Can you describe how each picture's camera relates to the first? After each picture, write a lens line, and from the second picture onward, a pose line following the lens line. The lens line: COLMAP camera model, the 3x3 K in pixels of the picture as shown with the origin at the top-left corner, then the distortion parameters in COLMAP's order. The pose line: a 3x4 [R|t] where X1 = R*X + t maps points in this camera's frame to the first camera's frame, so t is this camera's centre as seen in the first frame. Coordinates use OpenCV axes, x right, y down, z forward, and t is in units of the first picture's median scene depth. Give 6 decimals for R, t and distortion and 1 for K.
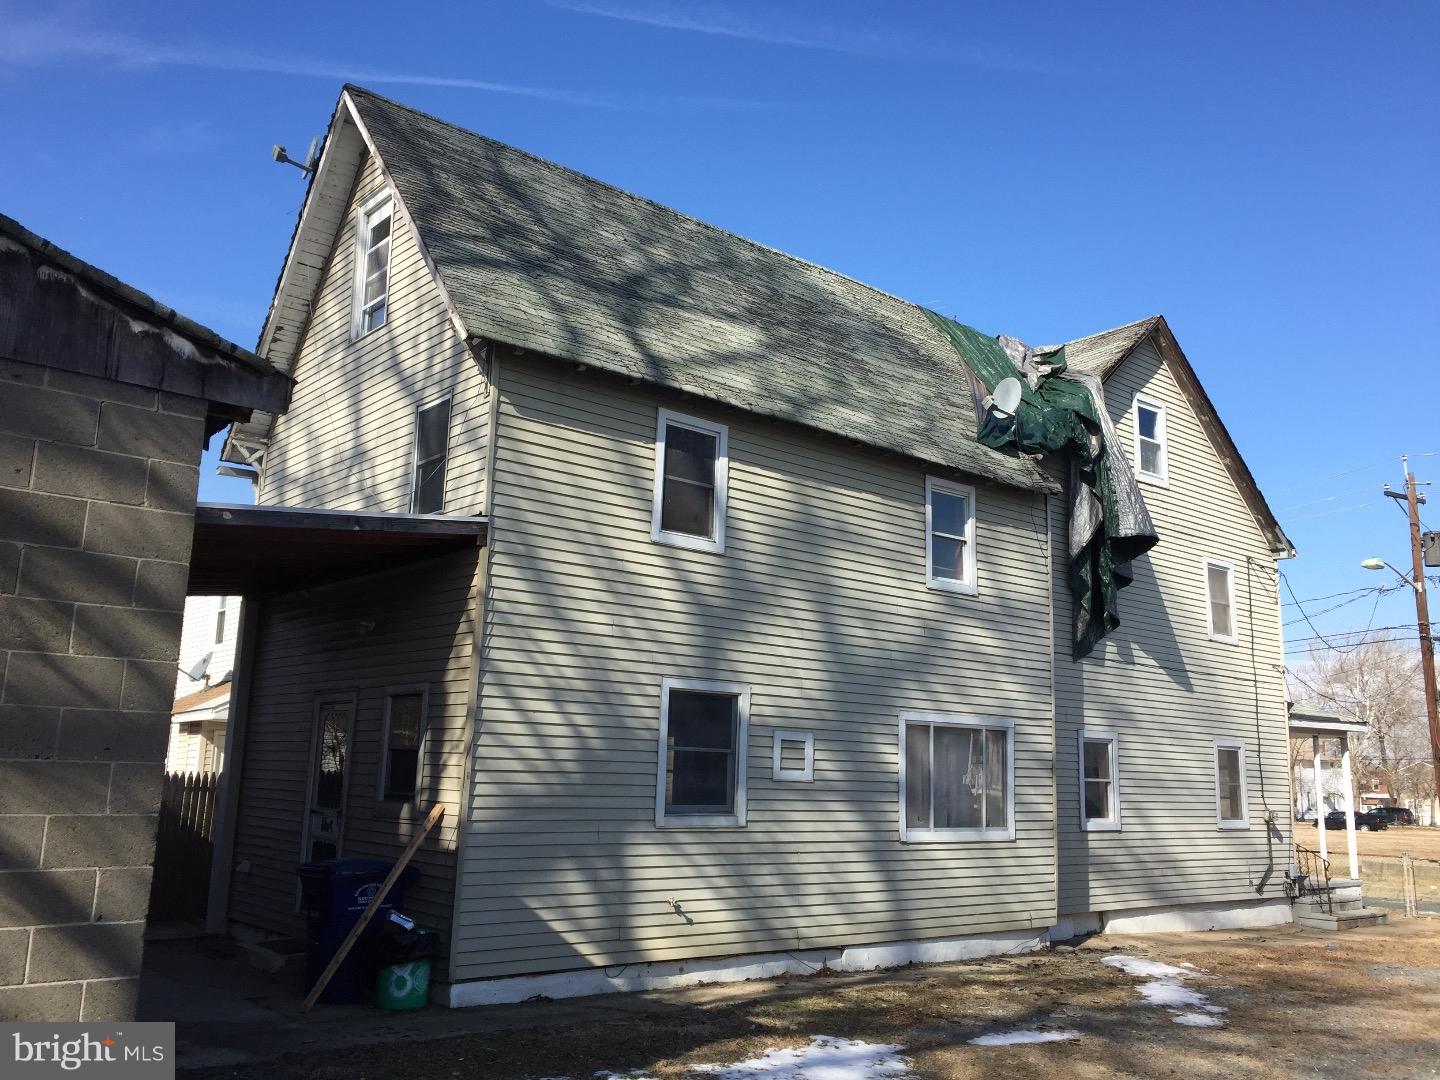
lens RADIAL K [[1182.0, 0, 720.0], [0, 1182.0, 540.0], [0, 0, 1]] dist [0.090815, 0.001474]
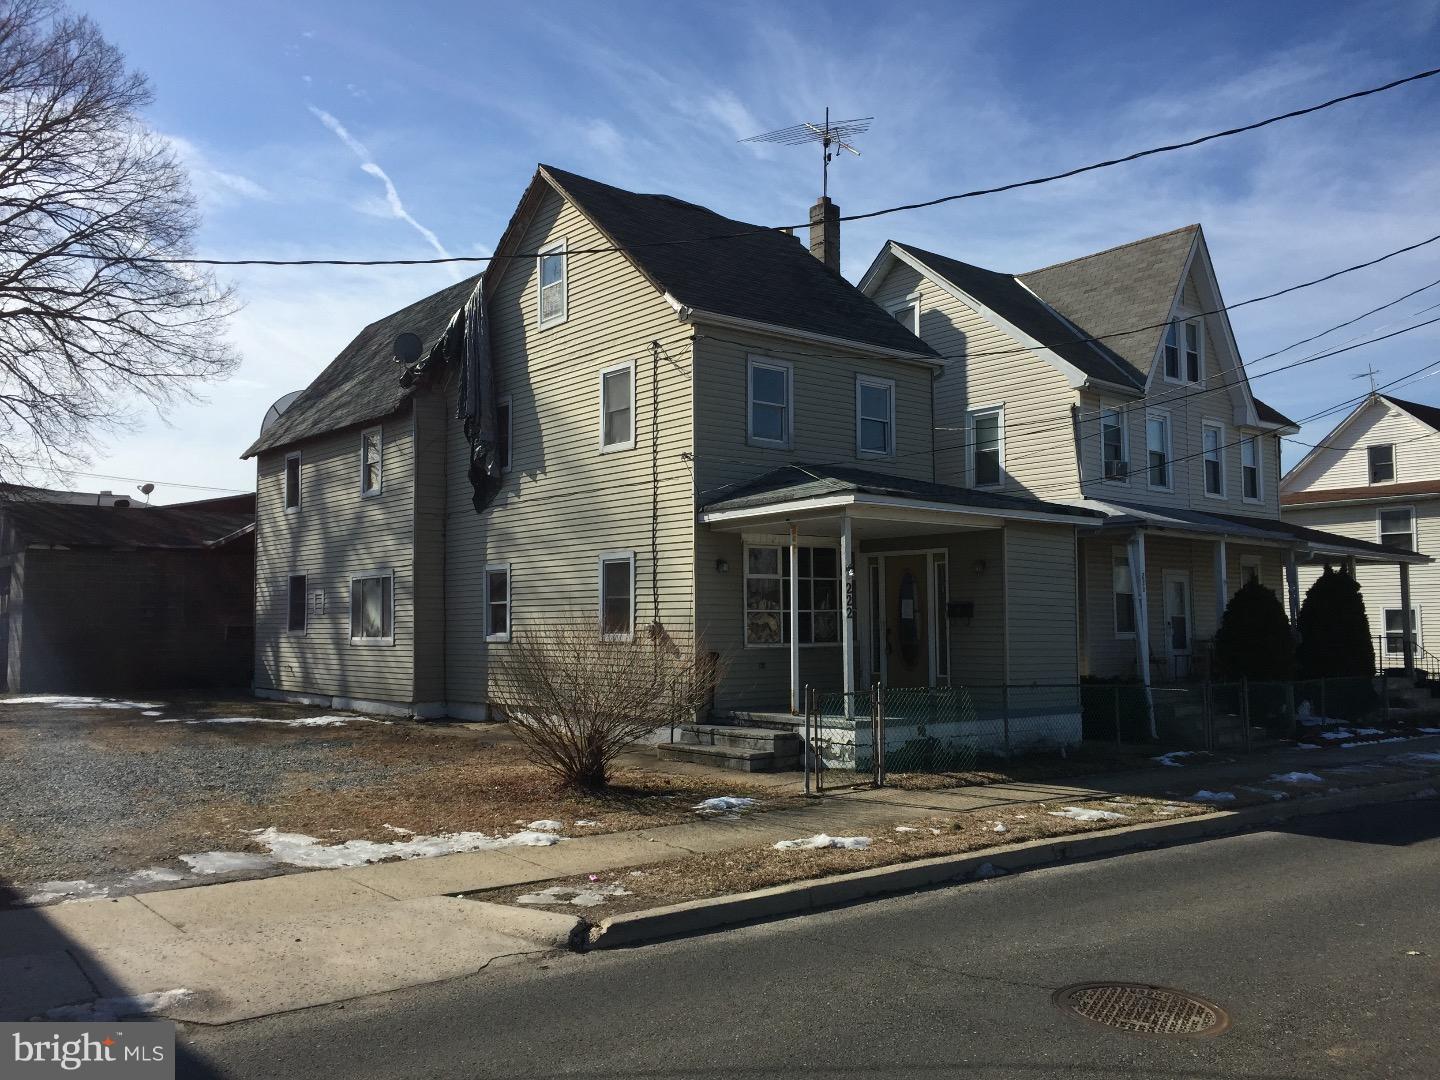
lens RADIAL K [[1235.2, 0, 720.0], [0, 1235.2, 540.0], [0, 0, 1]] dist [0.002810, 0.000530]
pose [[-0.039367, -0.077556, -0.996210, 1.438903], [0.198006, 0.976607, -0.083855, 0.261561], [0.979410, -0.200557, -0.023090, 1.132221]]
